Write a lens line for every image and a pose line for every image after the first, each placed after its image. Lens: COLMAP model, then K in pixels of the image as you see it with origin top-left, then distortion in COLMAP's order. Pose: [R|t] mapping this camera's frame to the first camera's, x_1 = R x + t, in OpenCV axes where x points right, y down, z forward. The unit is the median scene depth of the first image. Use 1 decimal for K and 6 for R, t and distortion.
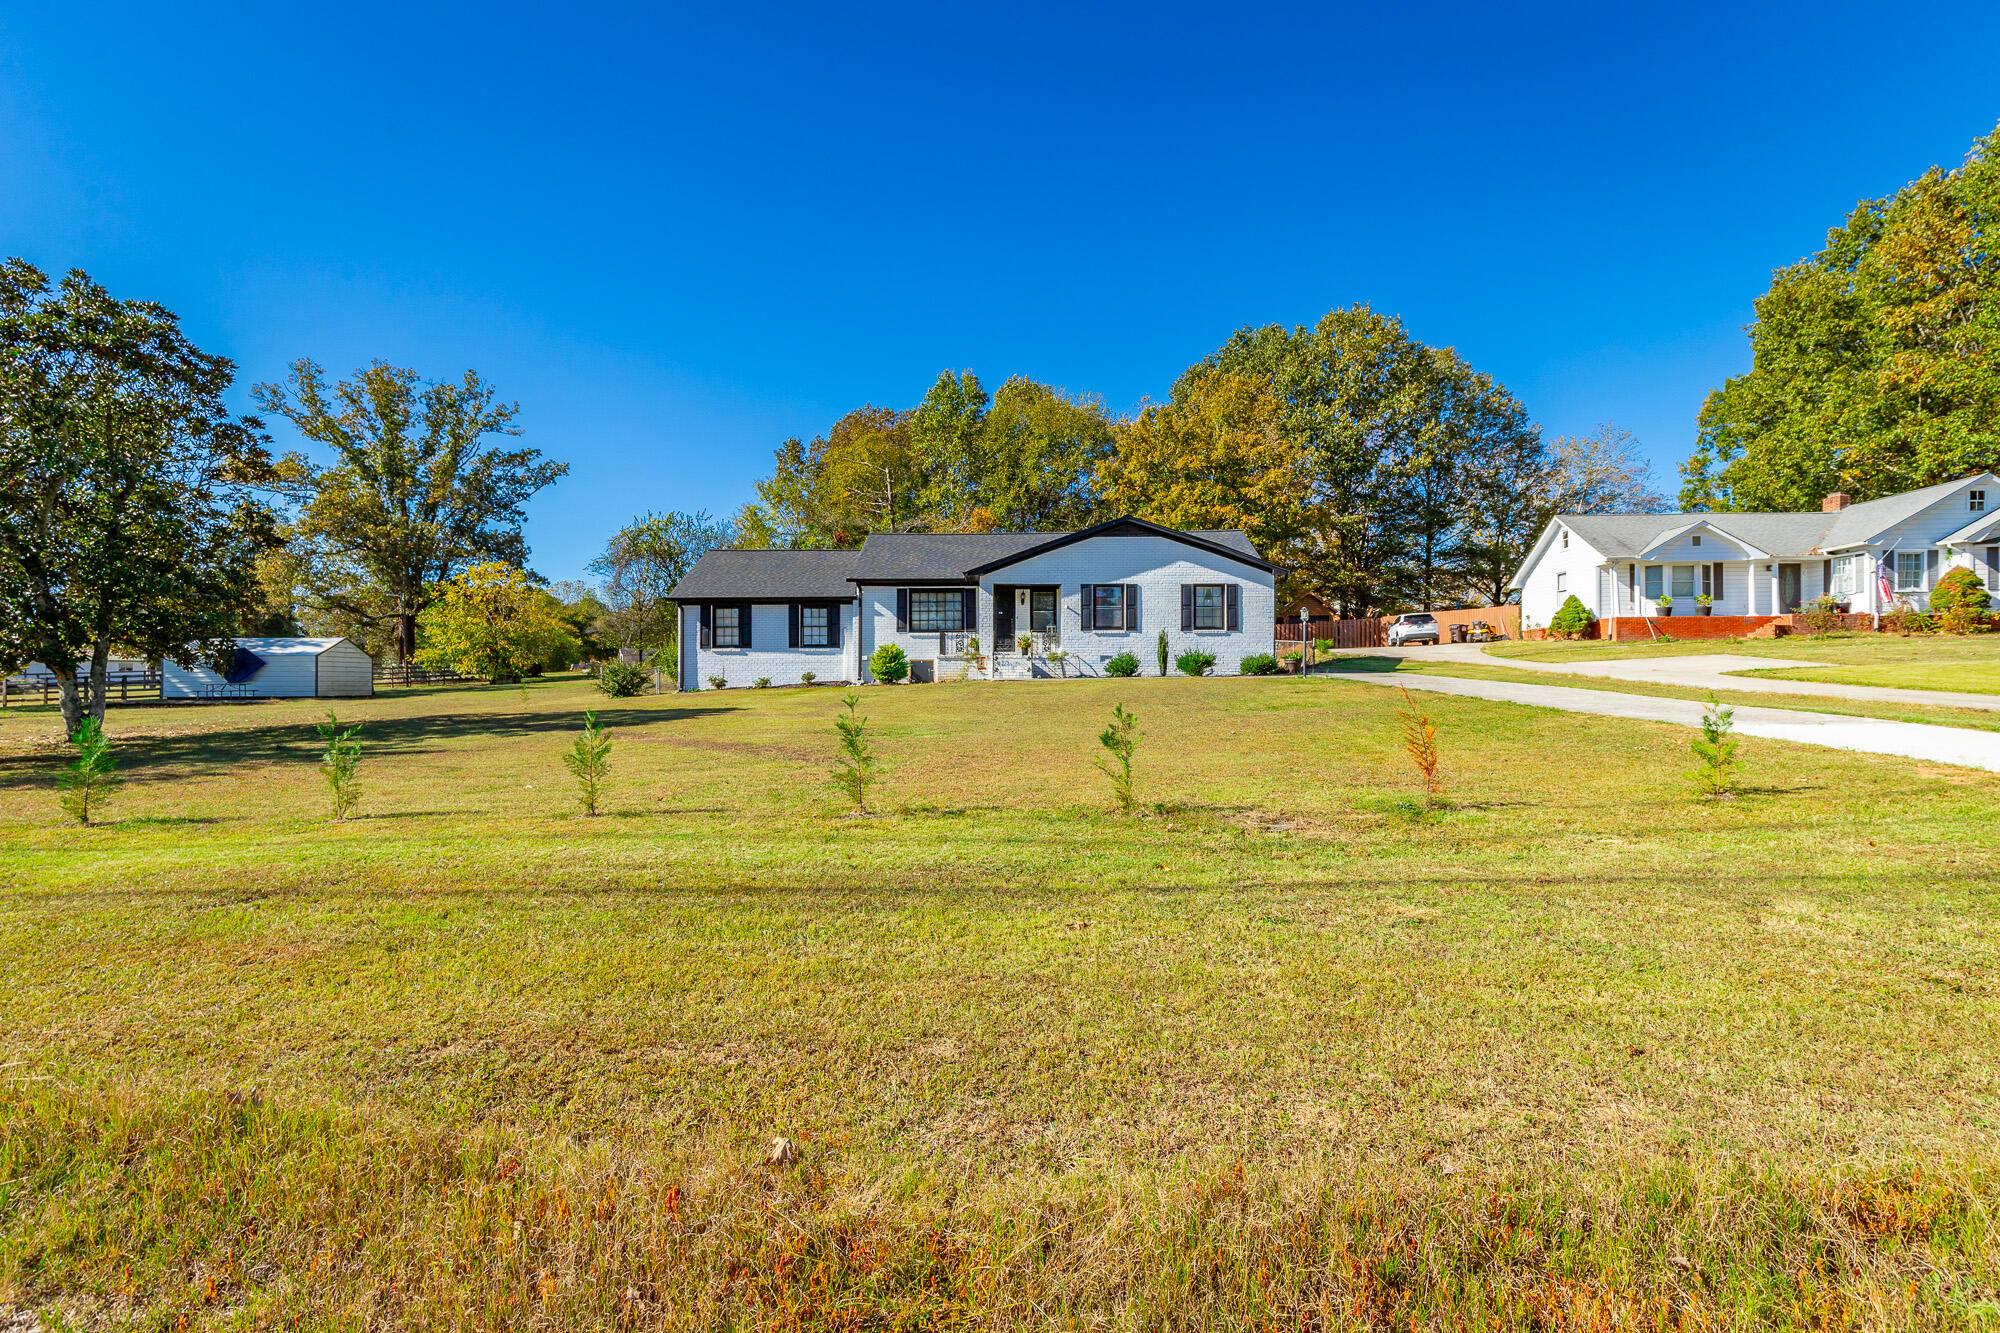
lens RADIAL K [[943.8, 0, 995.9], [0, 943.8, 638.2], [0, 0, 1]] dist [-0.000487, 0.000285]
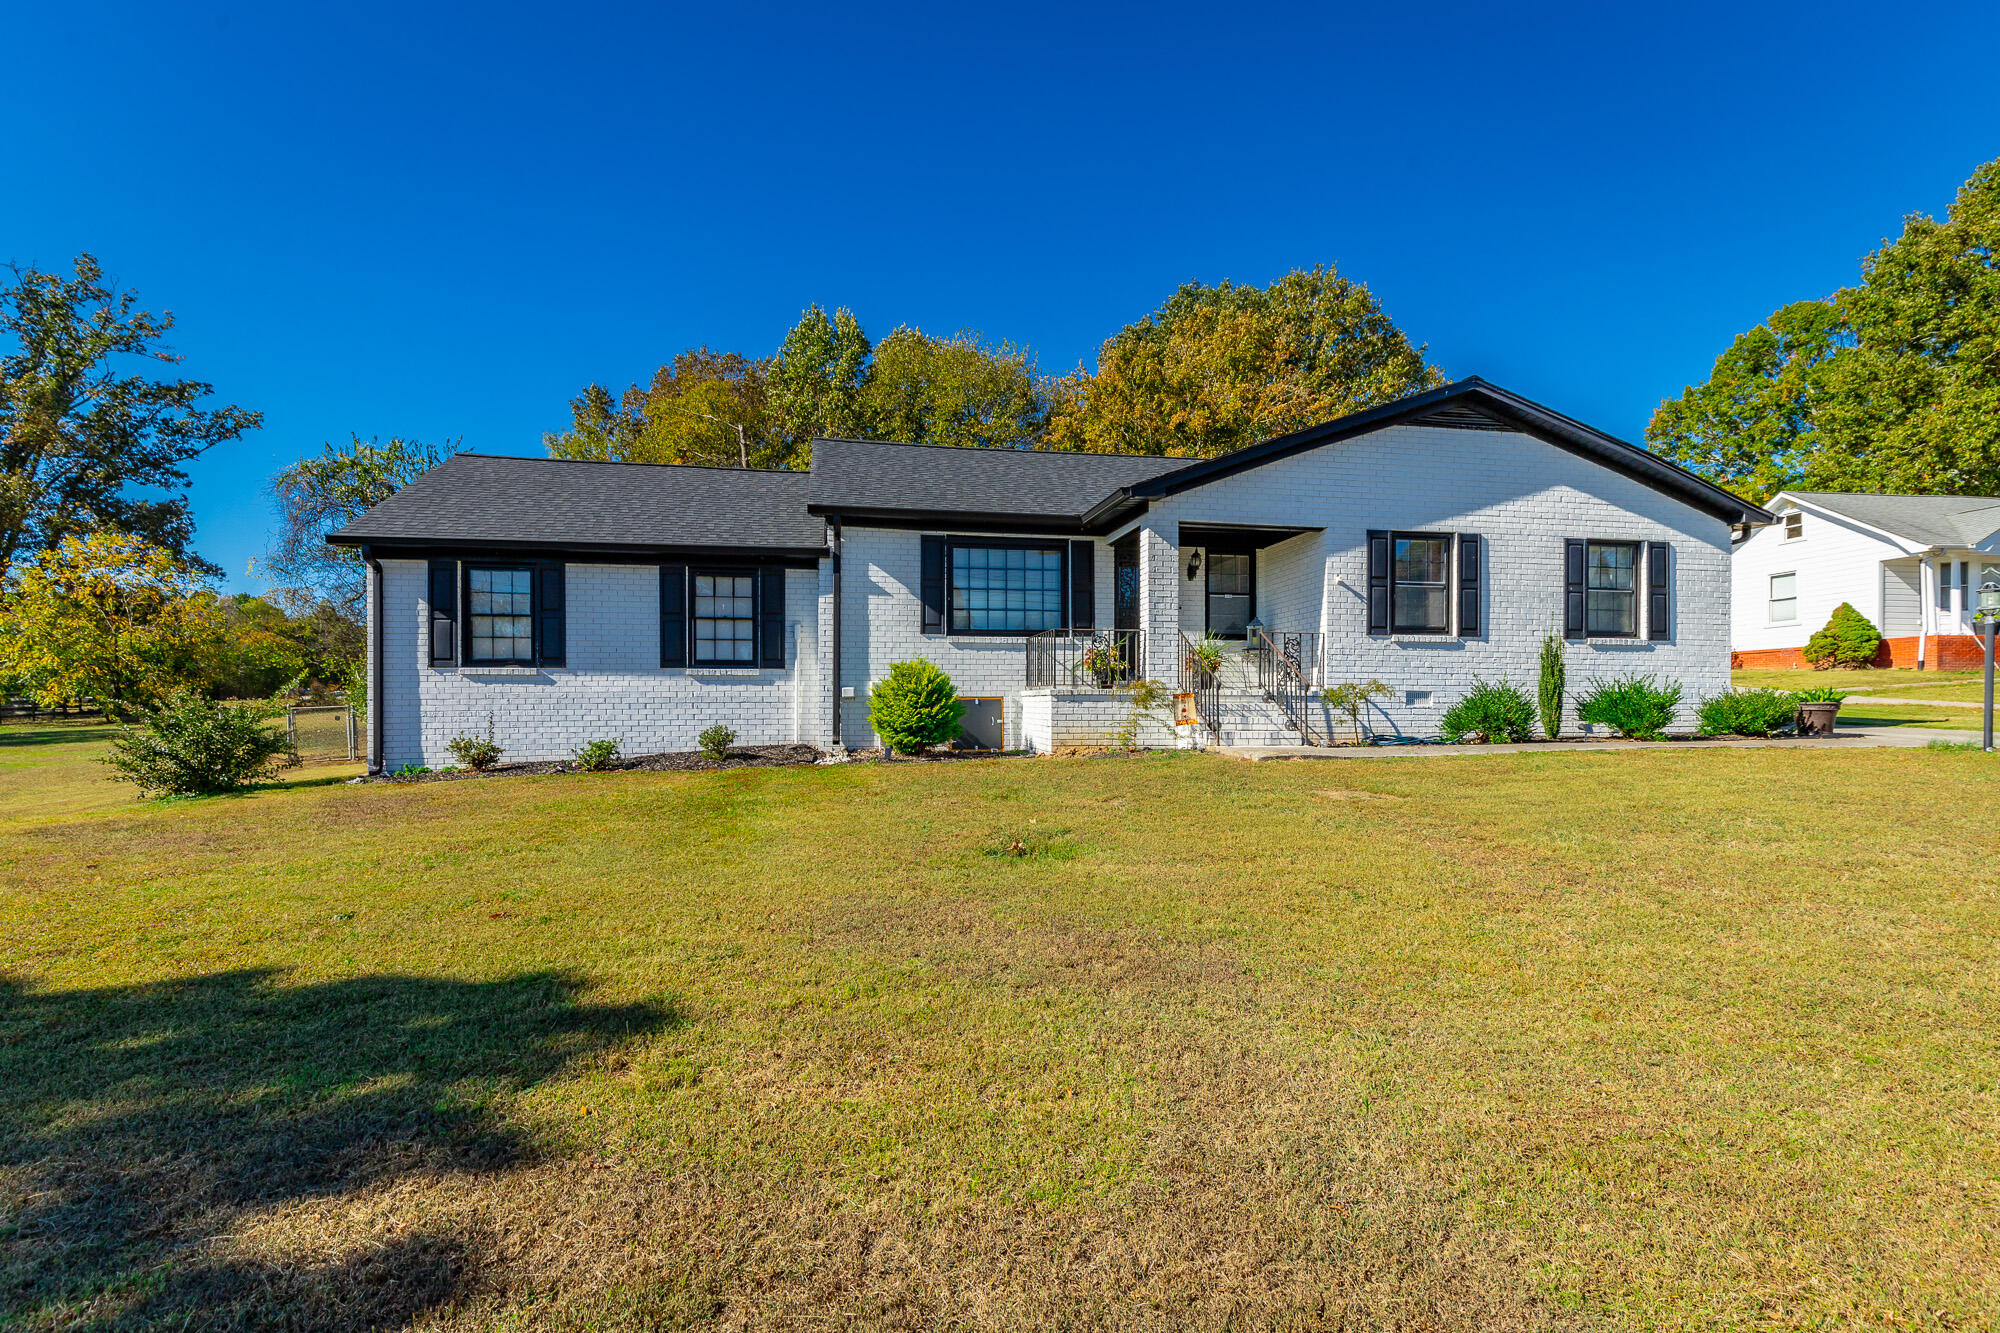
lens RADIAL K [[919.6, 0, 986.4], [0, 919.6, 694.6], [0, 0, 1]] dist [0.004206, -0.000294]
pose [[0.978776, 0.004583, 0.204884, -0.160355], [-0.011108, 0.999467, 0.030708, 0.008117], [-0.204634, -0.032332, 0.978304, 0.564957]]
